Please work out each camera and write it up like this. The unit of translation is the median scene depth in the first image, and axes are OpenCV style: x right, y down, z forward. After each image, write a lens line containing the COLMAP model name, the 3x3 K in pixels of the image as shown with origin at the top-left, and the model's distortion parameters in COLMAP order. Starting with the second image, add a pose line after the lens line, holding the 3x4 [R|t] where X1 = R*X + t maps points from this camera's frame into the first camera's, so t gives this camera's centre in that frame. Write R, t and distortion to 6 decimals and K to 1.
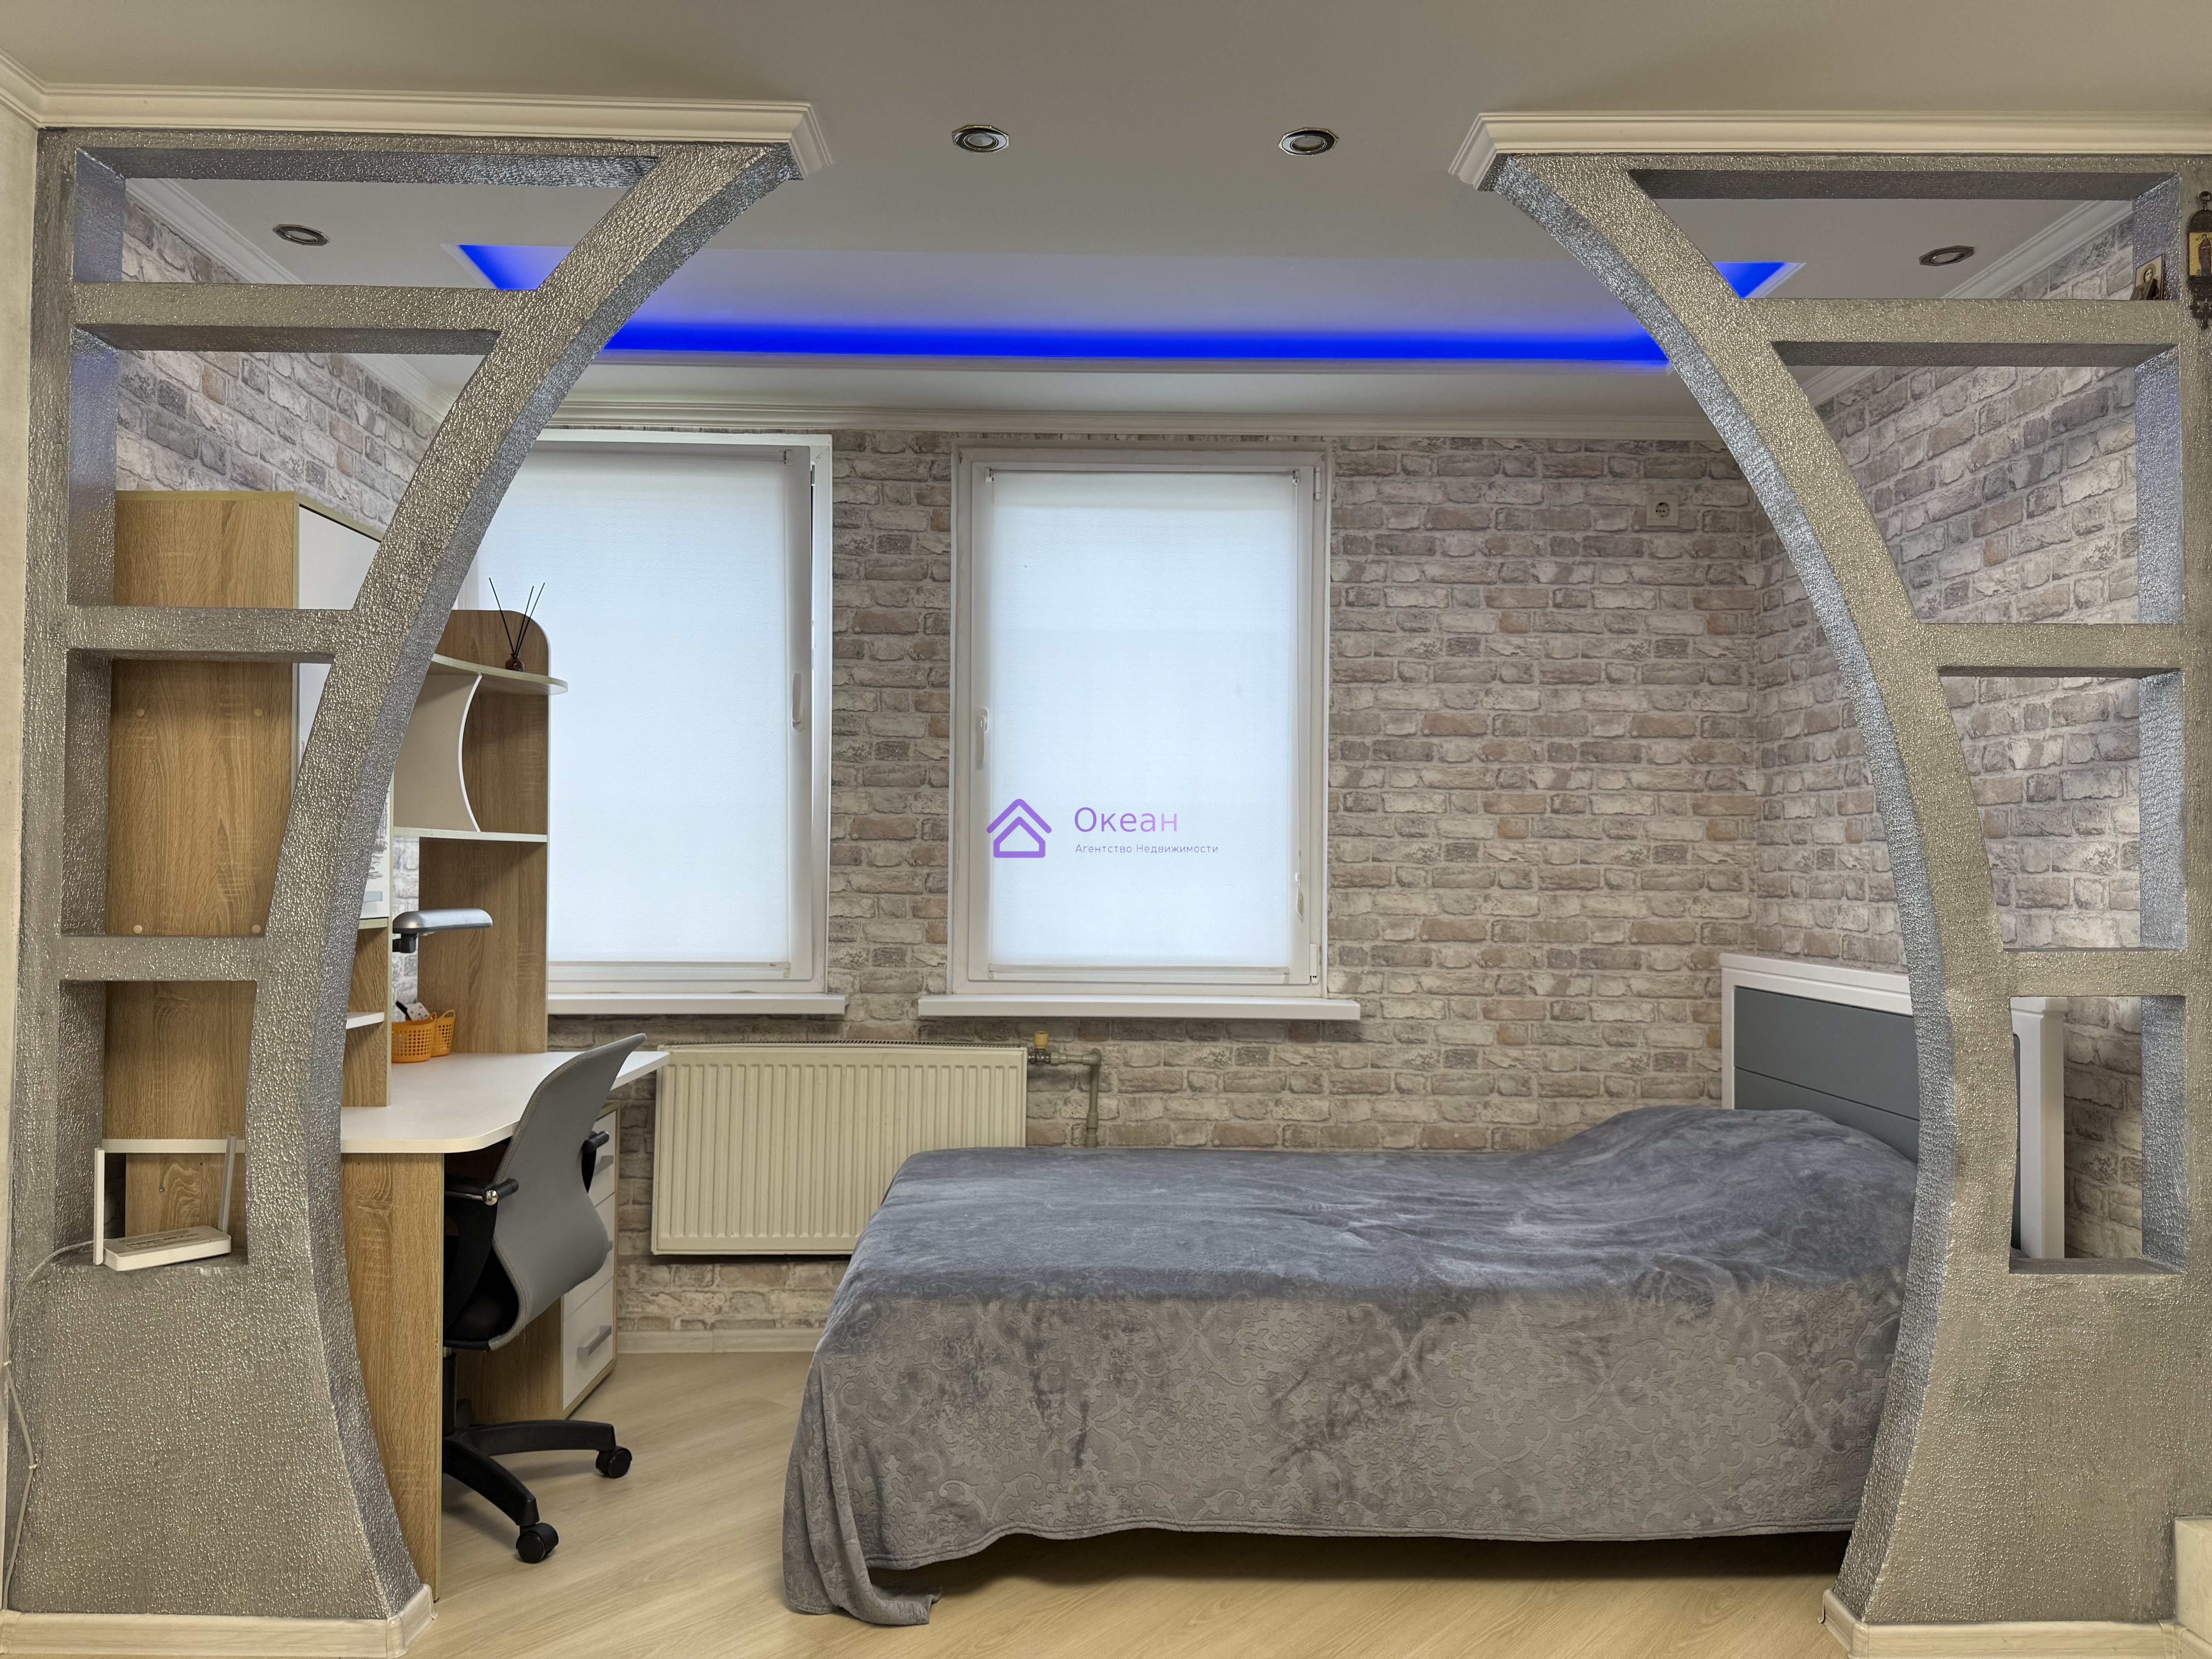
lens RADIAL K [[1558.5, 0, 1097.5], [0, 1558.5, 836.0], [0, 0, 1]] dist [0.055274, -0.063559]
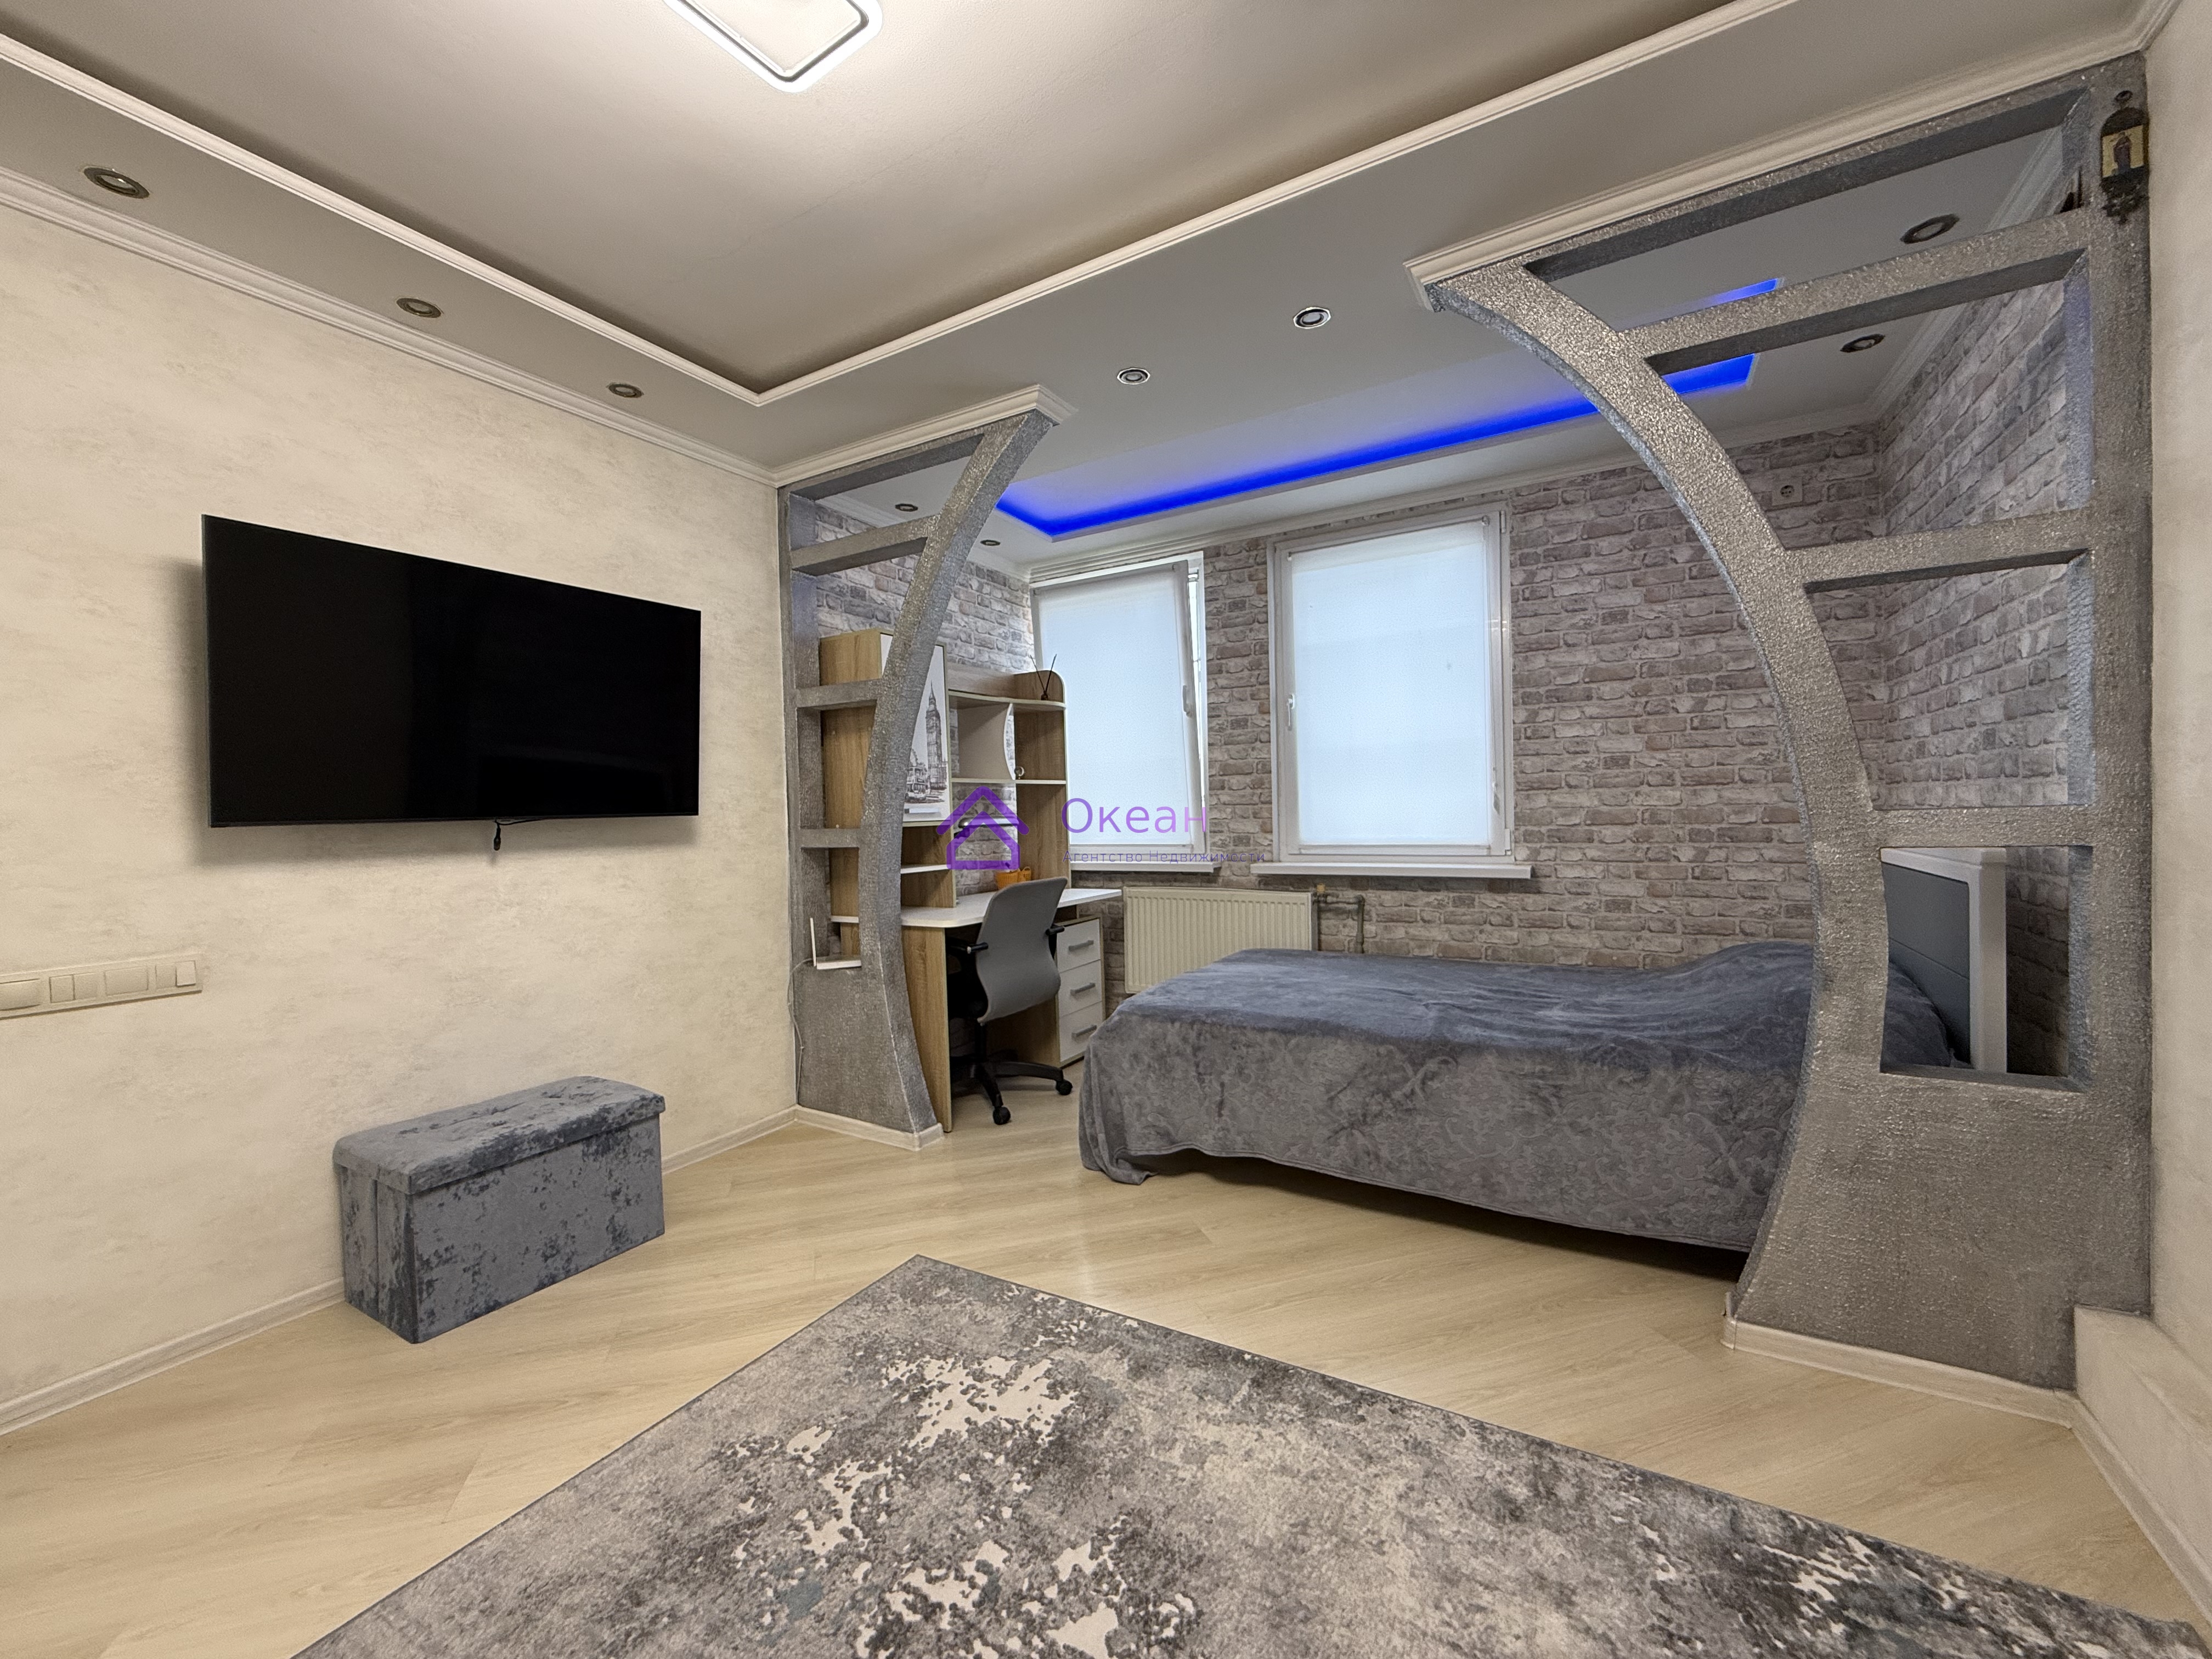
lens RADIAL K [[878.4, 0, 1098.1], [0, 878.4, 826.9], [0, 0, 1]] dist [0.000044, 0.000119]
pose [[0.849310, -0.020615, -0.527491, 0.343145], [0.044338, 0.998492, 0.032365, 0.030237], [0.526029, -0.050876, 0.848944, 0.087544]]
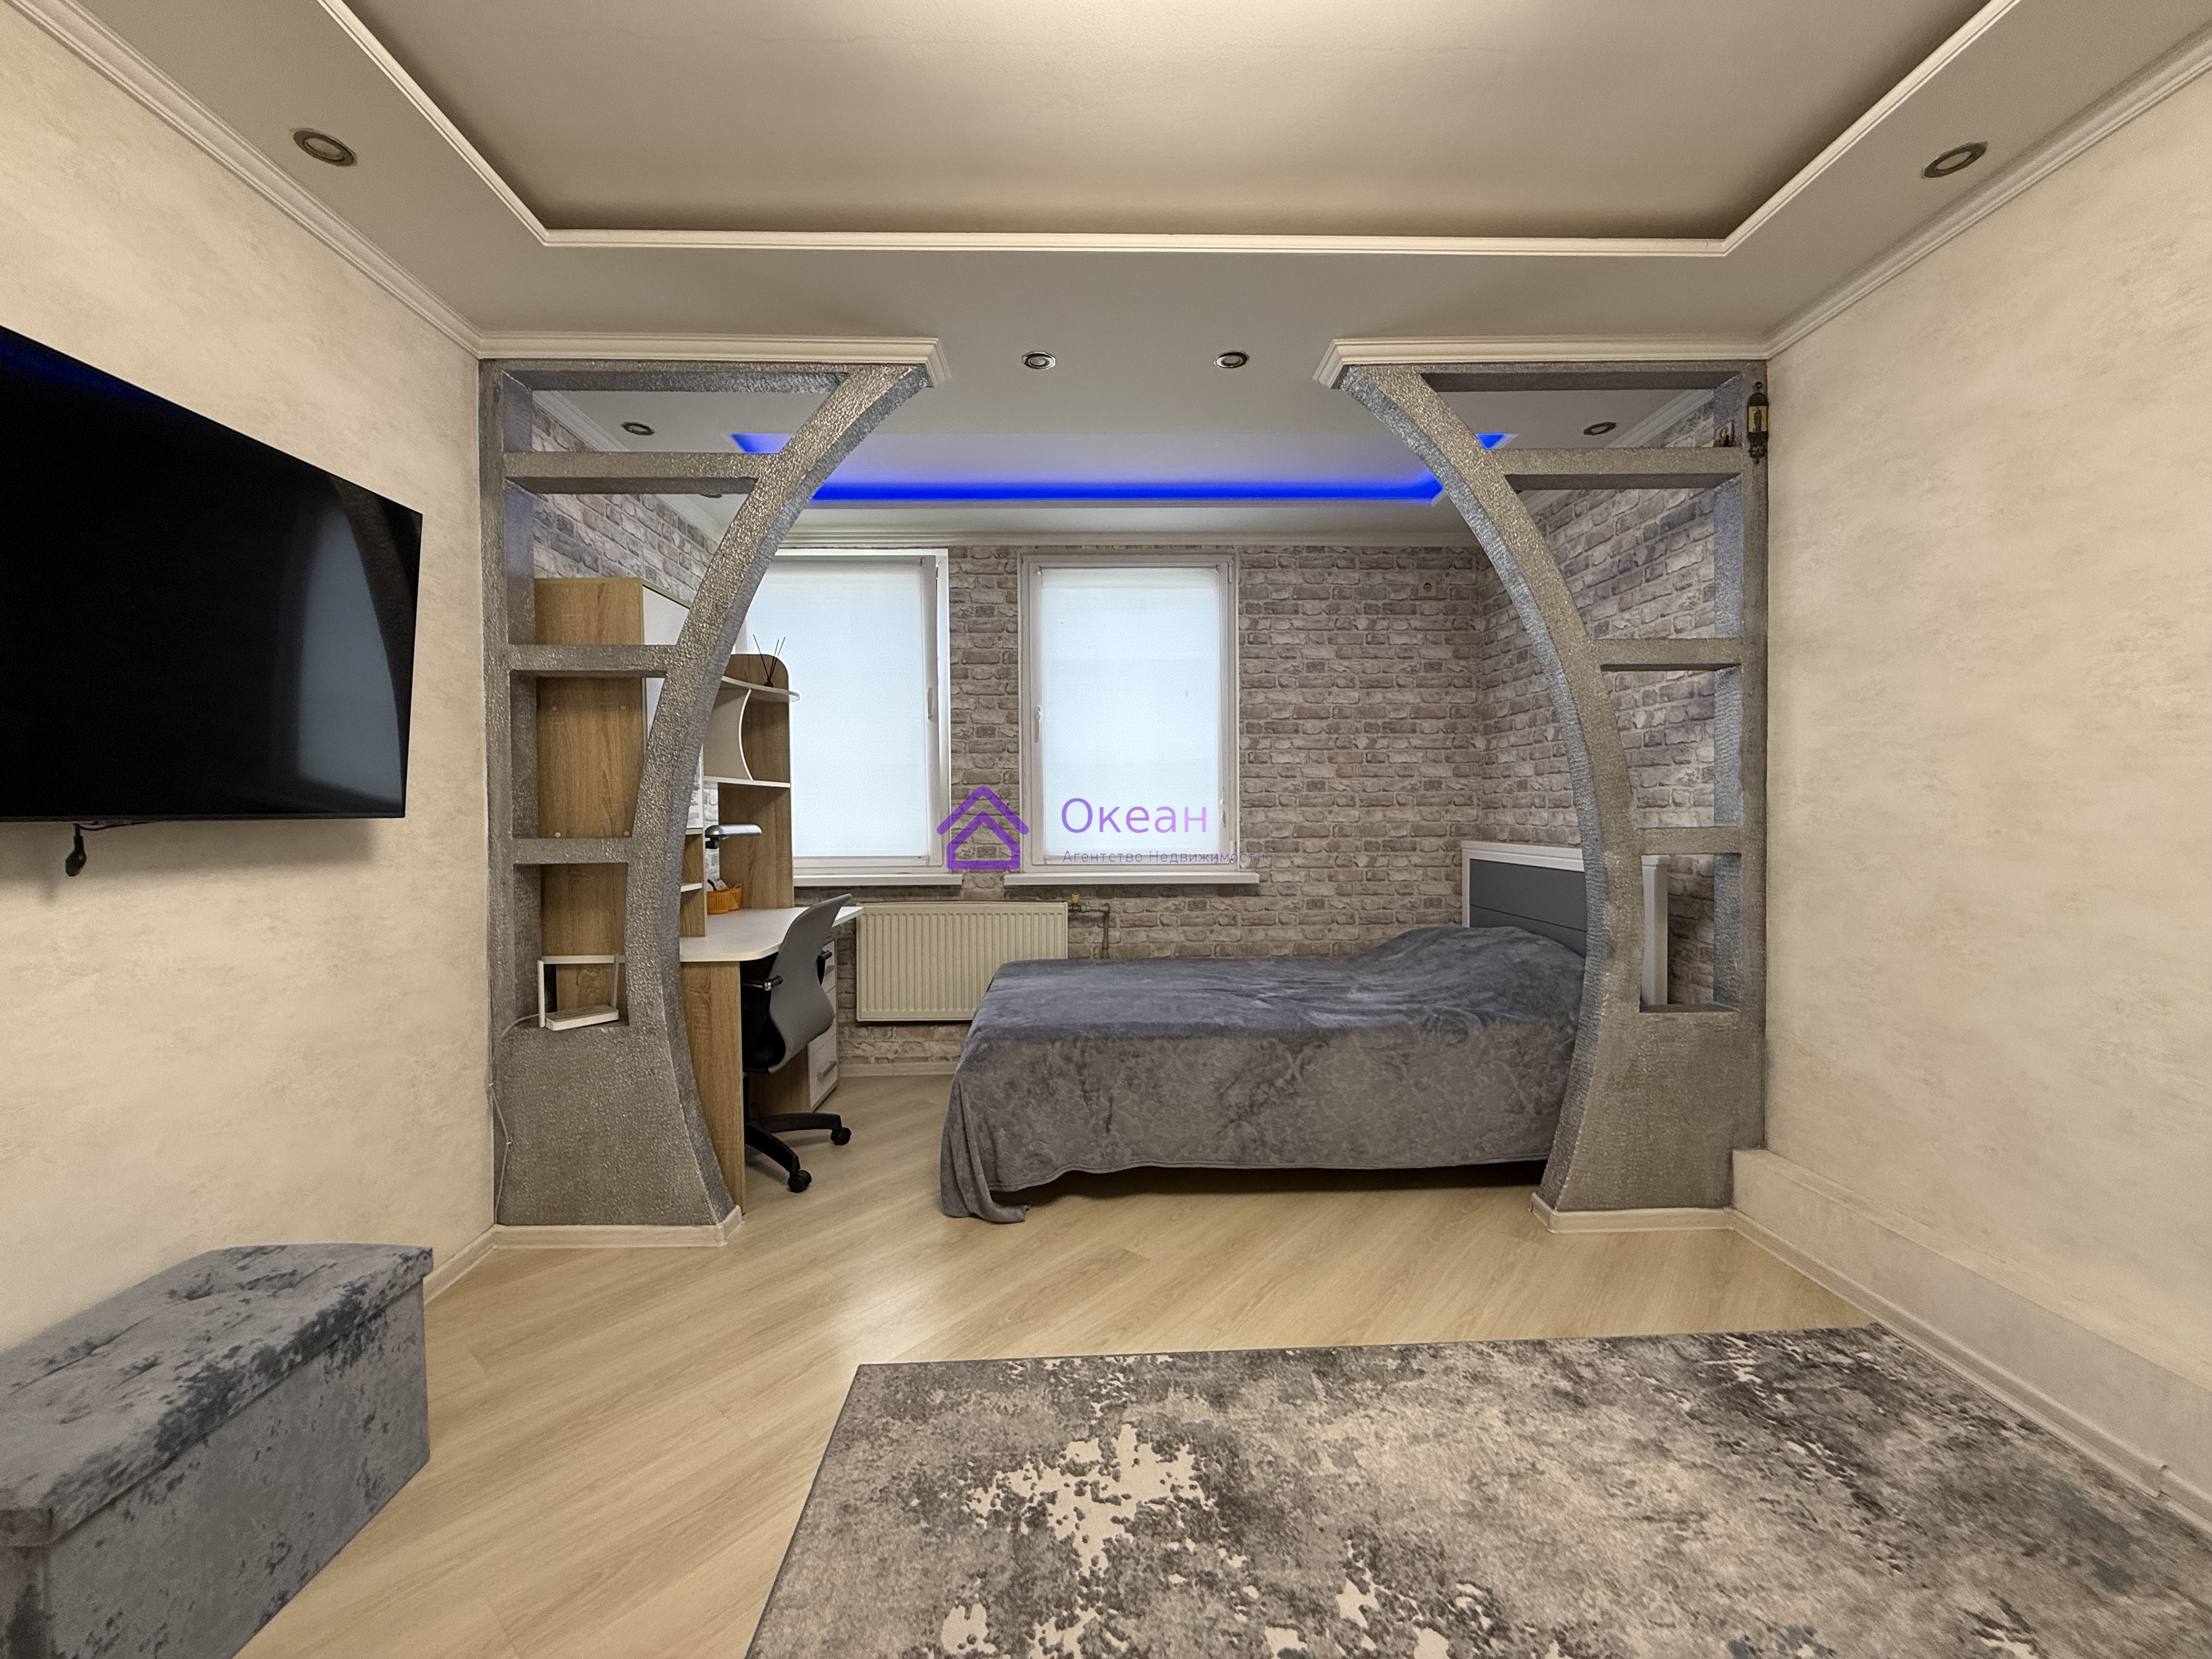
lens RADIAL K [[878.4, 0, 1101.2], [0, 878.4, 827.6], [0, 0, 1]] dist [0.000044, 0.000119]
pose [[0.999838, -0.016214, 0.007850, -0.018990], [0.015892, 0.999097, 0.039413, 0.019434], [-0.008482, -0.039281, 0.999192, 0.030593]]
